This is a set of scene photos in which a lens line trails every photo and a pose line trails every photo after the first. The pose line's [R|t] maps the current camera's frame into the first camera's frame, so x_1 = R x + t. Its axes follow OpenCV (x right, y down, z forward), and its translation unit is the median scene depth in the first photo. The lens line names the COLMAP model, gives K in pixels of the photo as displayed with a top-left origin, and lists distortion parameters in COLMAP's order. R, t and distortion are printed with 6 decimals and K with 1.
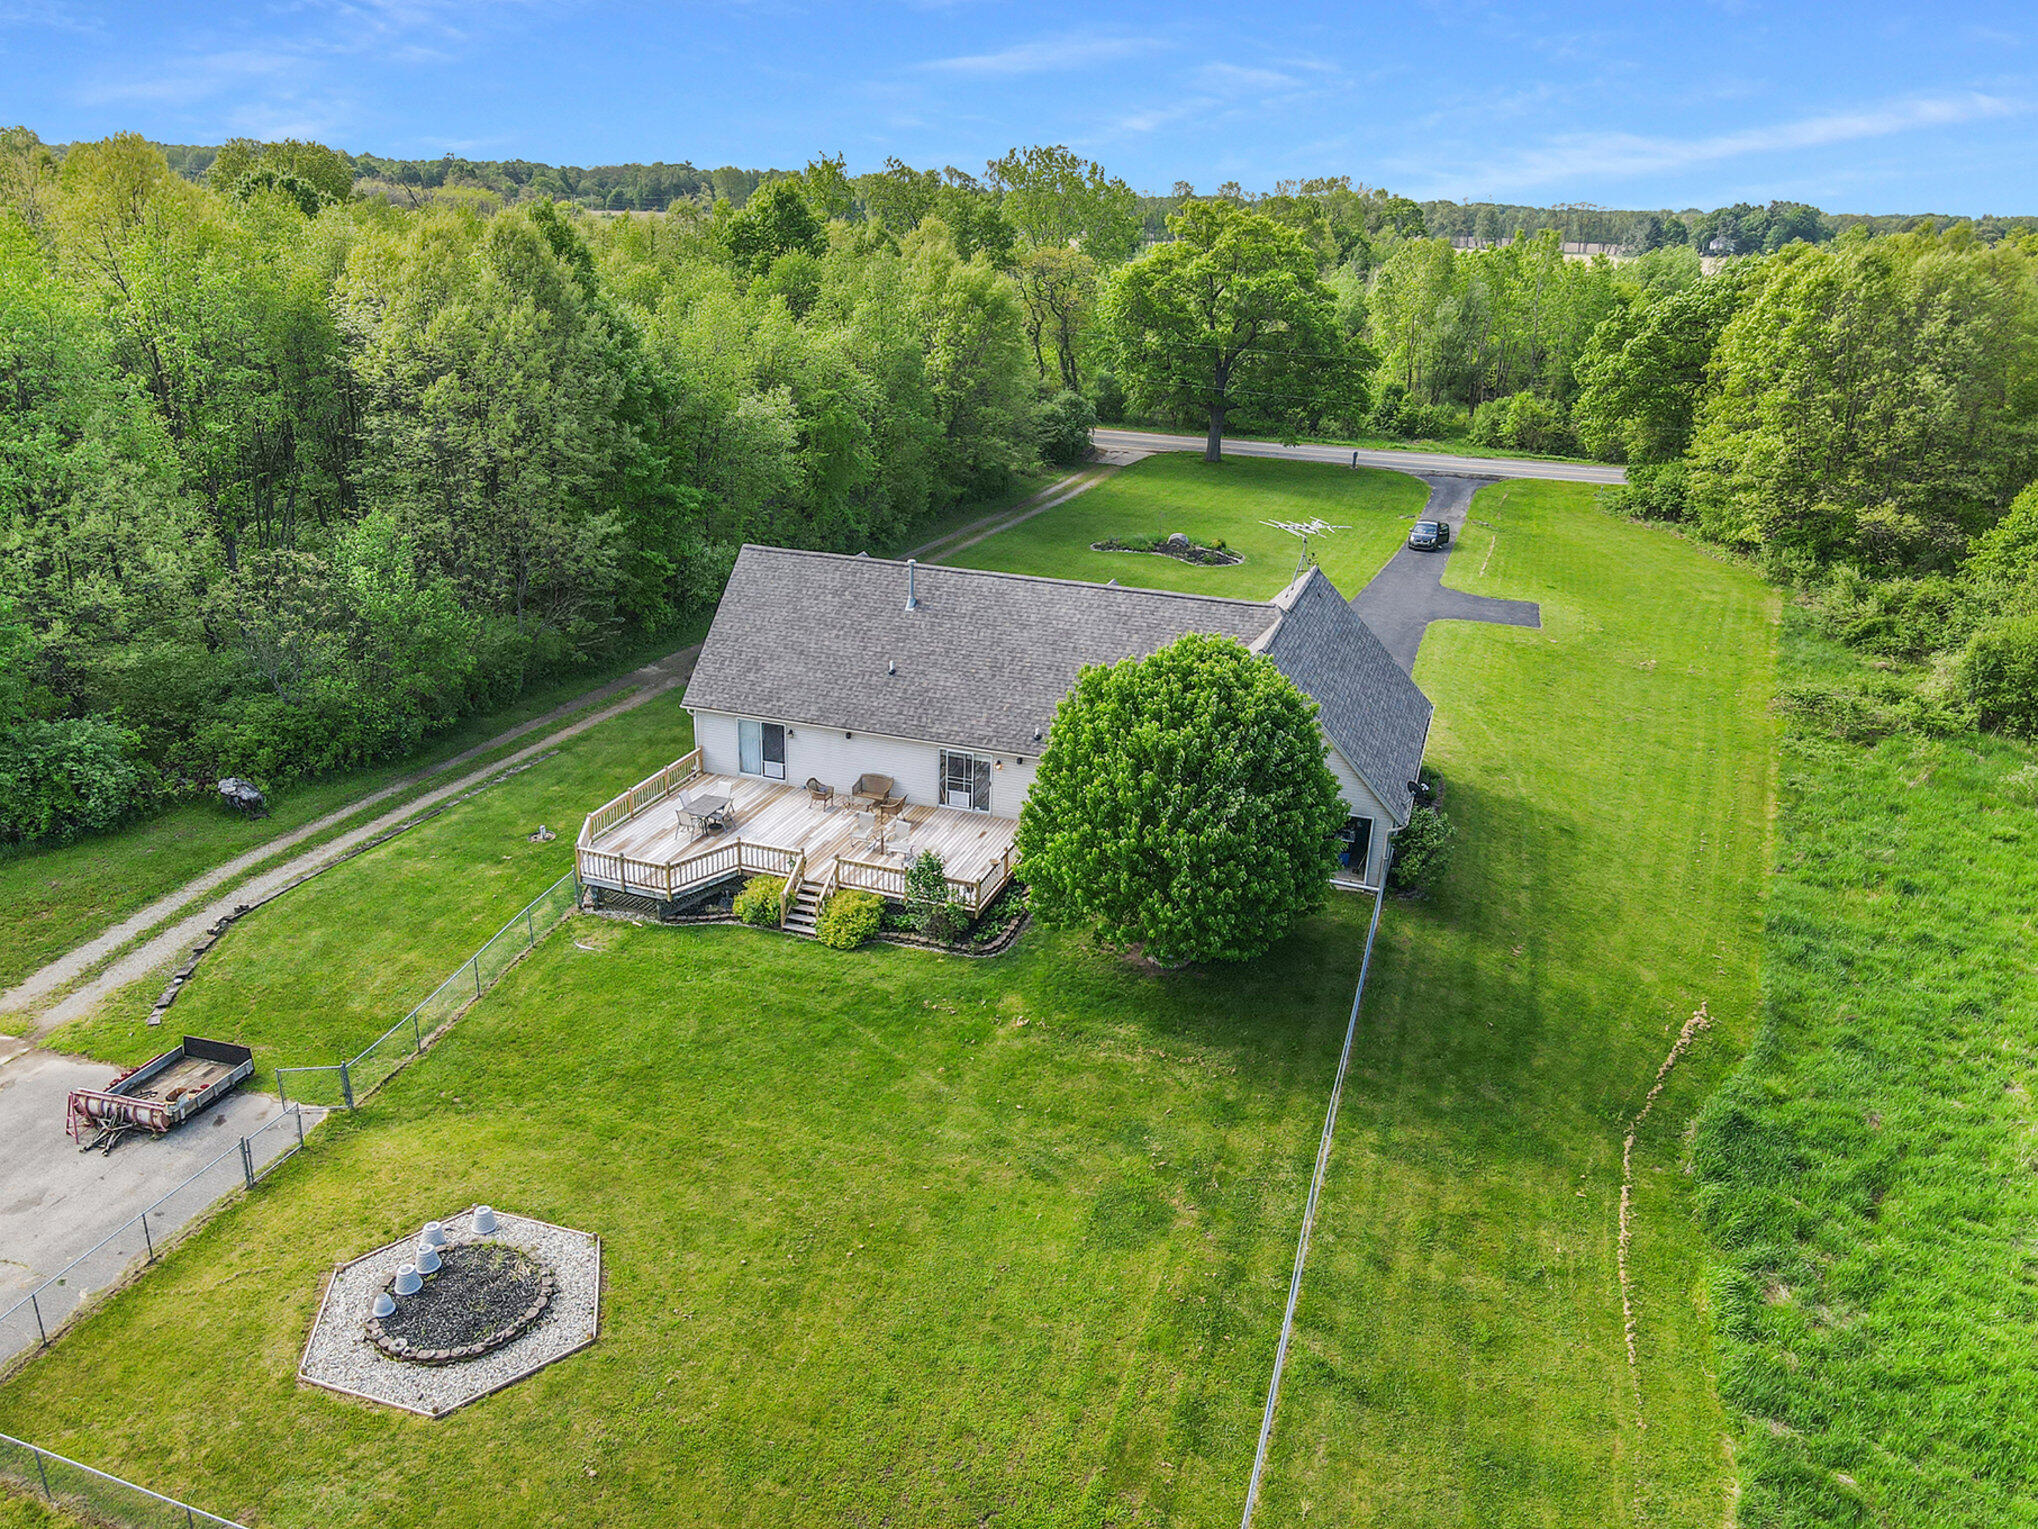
lens RADIAL K [[1491.2, 0, 1019.0], [0, 1491.2, 764.5], [0, 0, 1]] dist [0.017403, 0.008019]
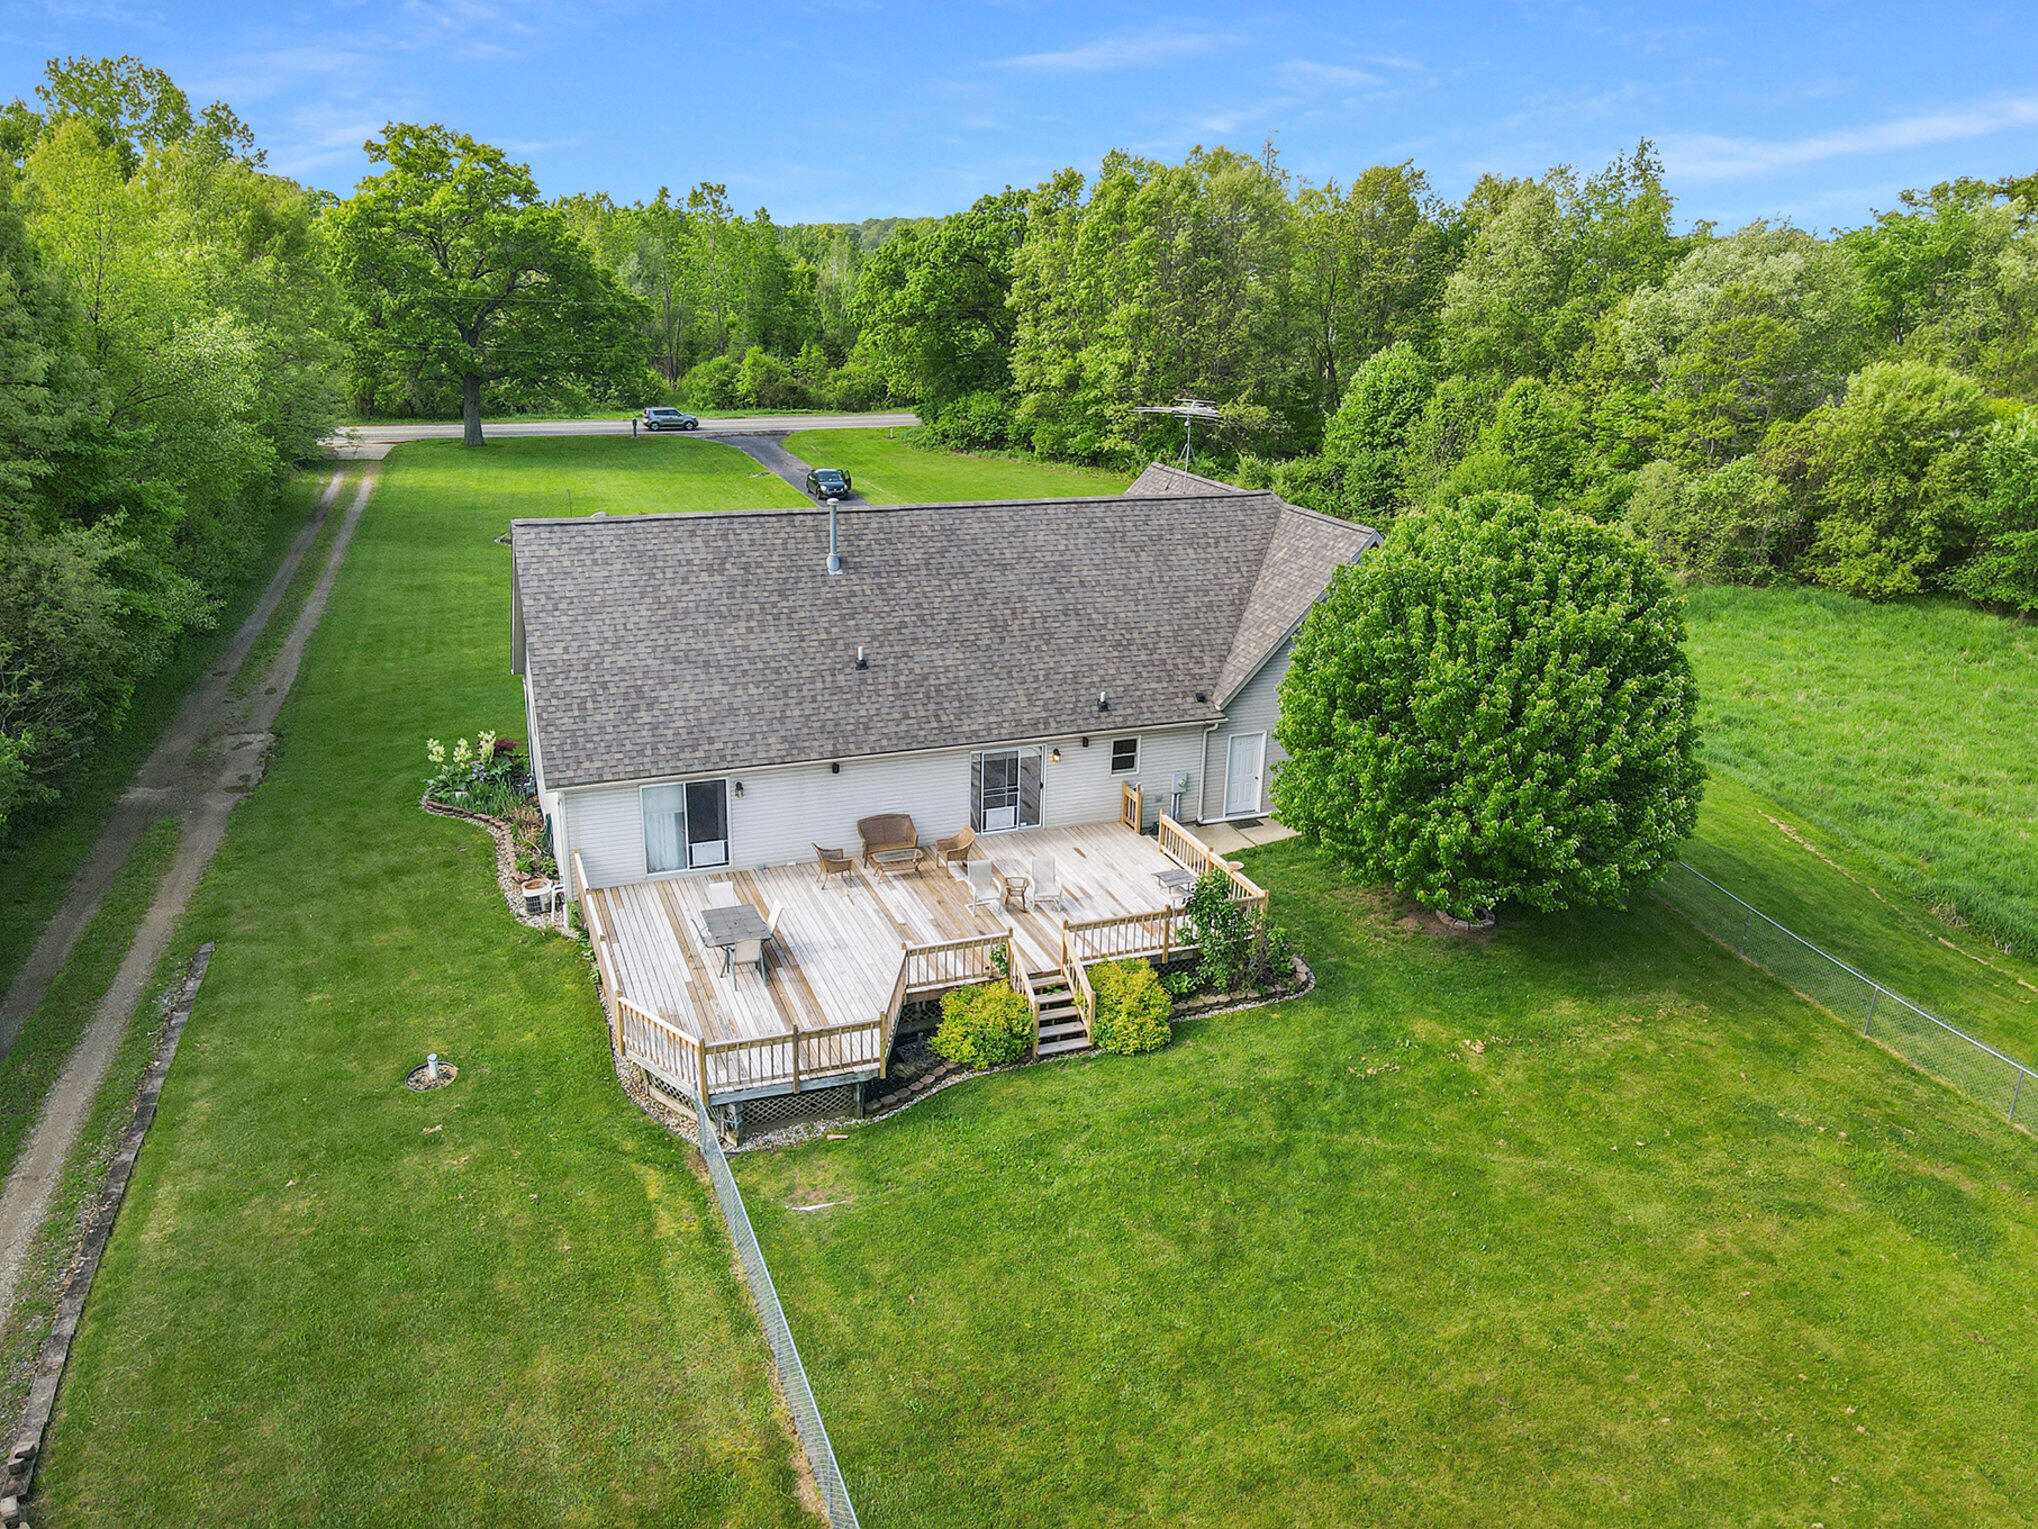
lens RADIAL K [[1483.1, 0, 1019.0], [0, 1483.1, 764.5], [0, 0, 1]] dist [-0.001027, 0.004197]
pose [[0.766283, -0.226460, 0.601270, -0.461653], [0.229839, 0.970516, 0.072615, -0.051759], [-0.599987, 0.082552, 0.795739, 0.444556]]
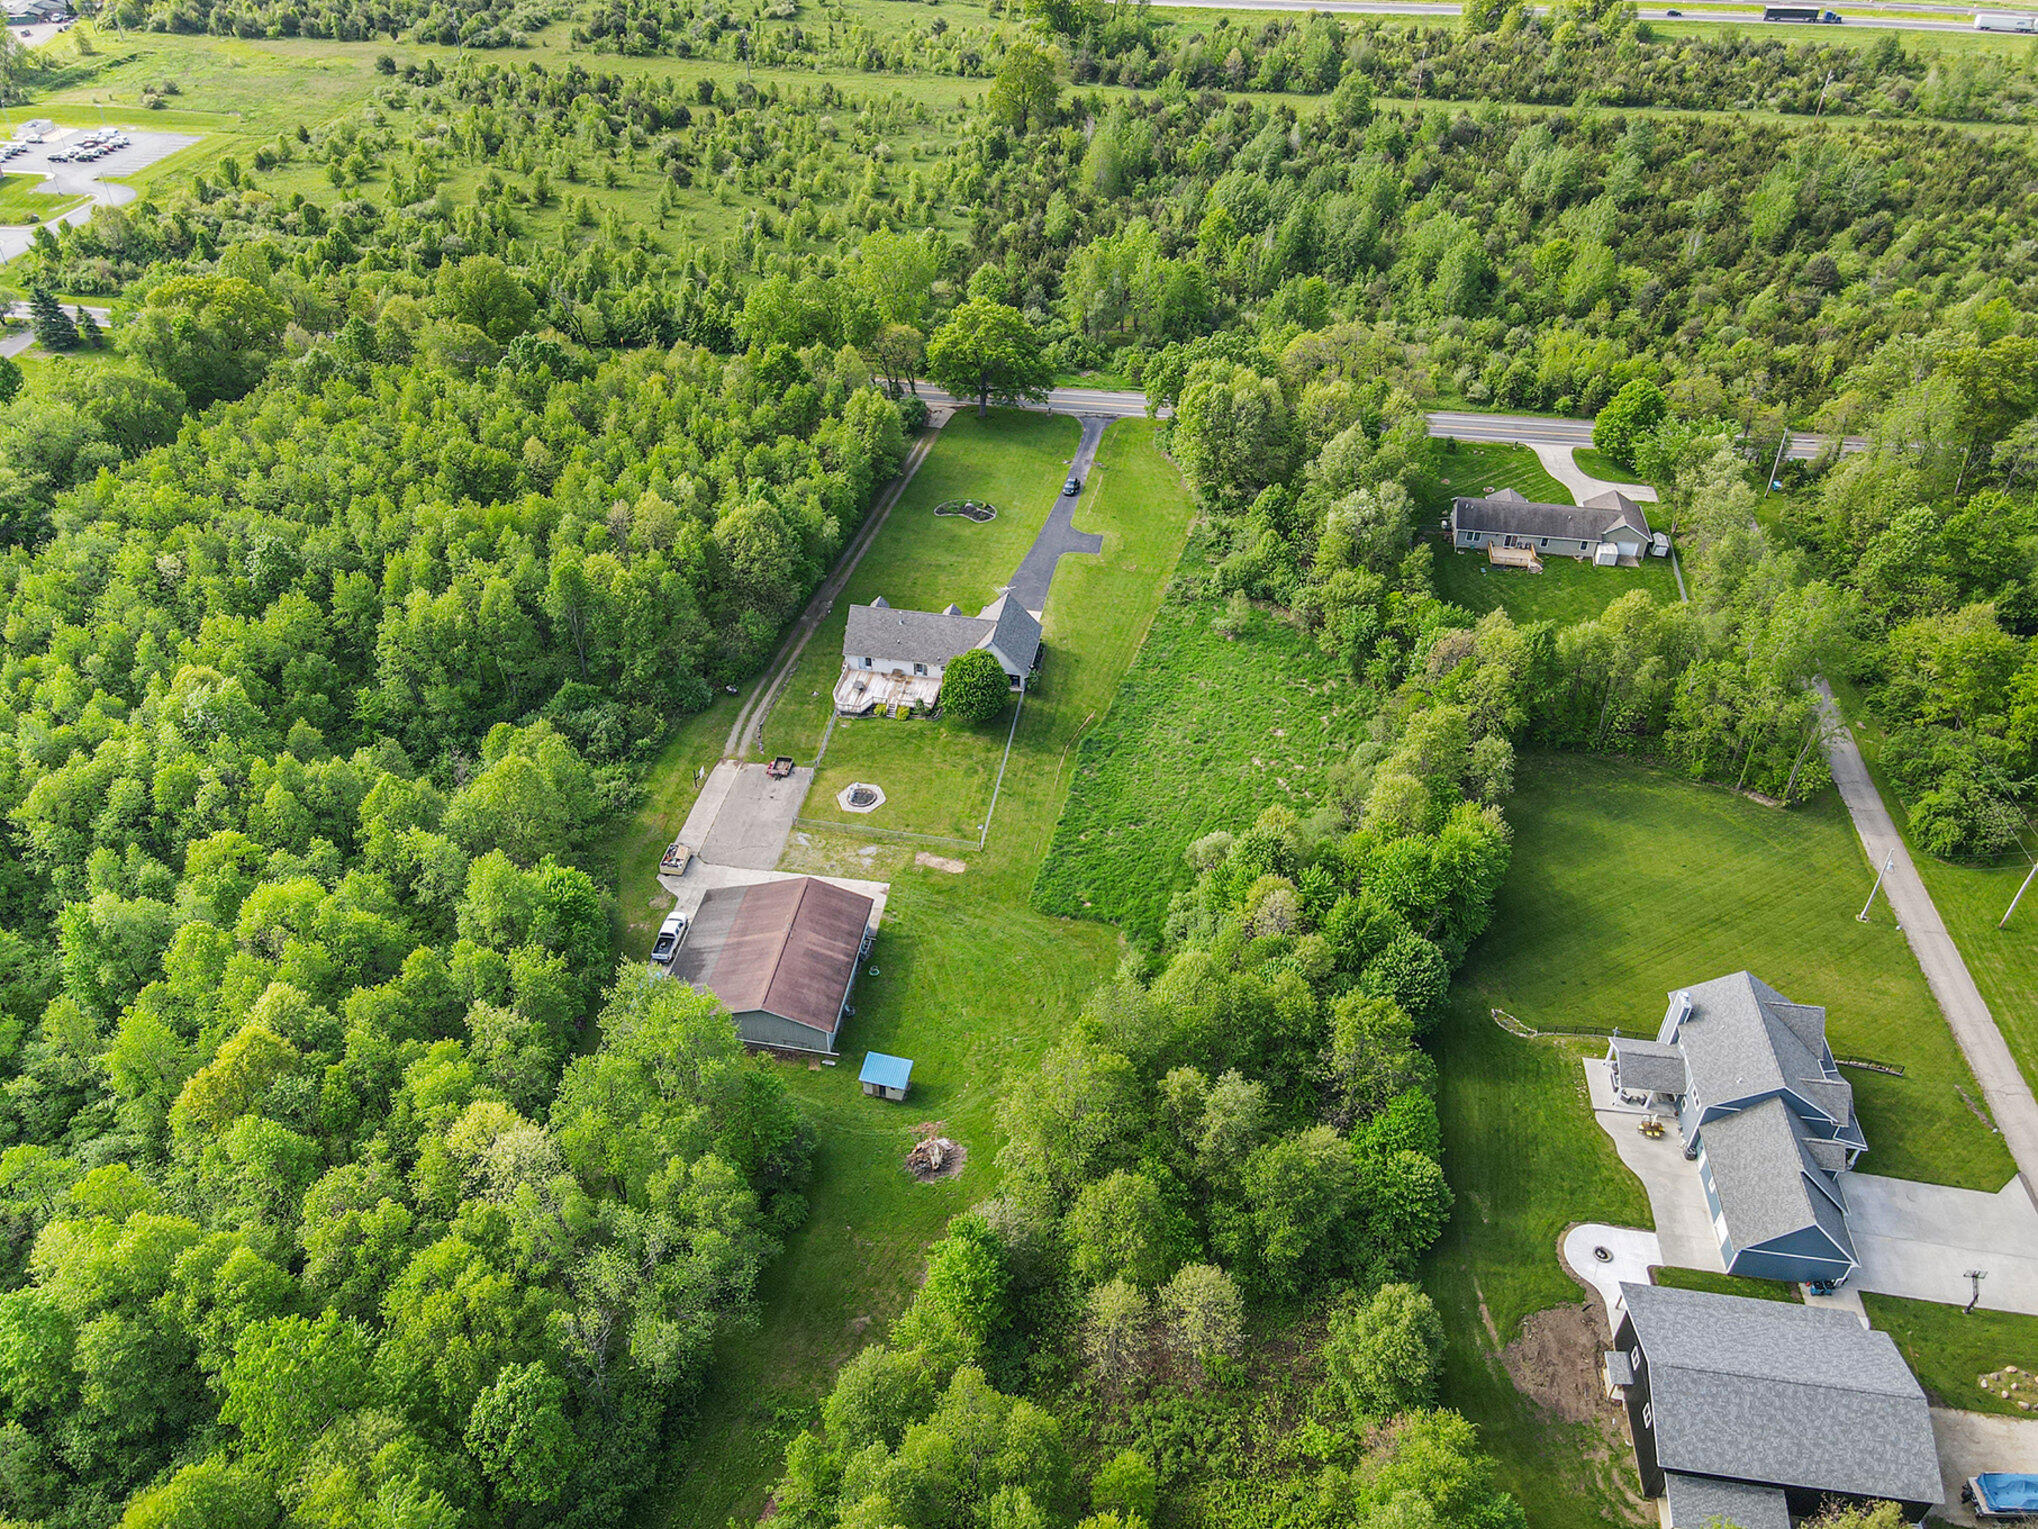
lens RADIAL K [[1483.1, 0, 1019.0], [0, 1483.1, 764.5], [0, 0, 1]] dist [-0.001027, 0.004197]
pose [[0.989648, -0.107512, 0.095064, -0.182961], [0.074494, 0.951013, 0.300040, -0.926298], [-0.122665, -0.289853, 0.949178, -2.883661]]
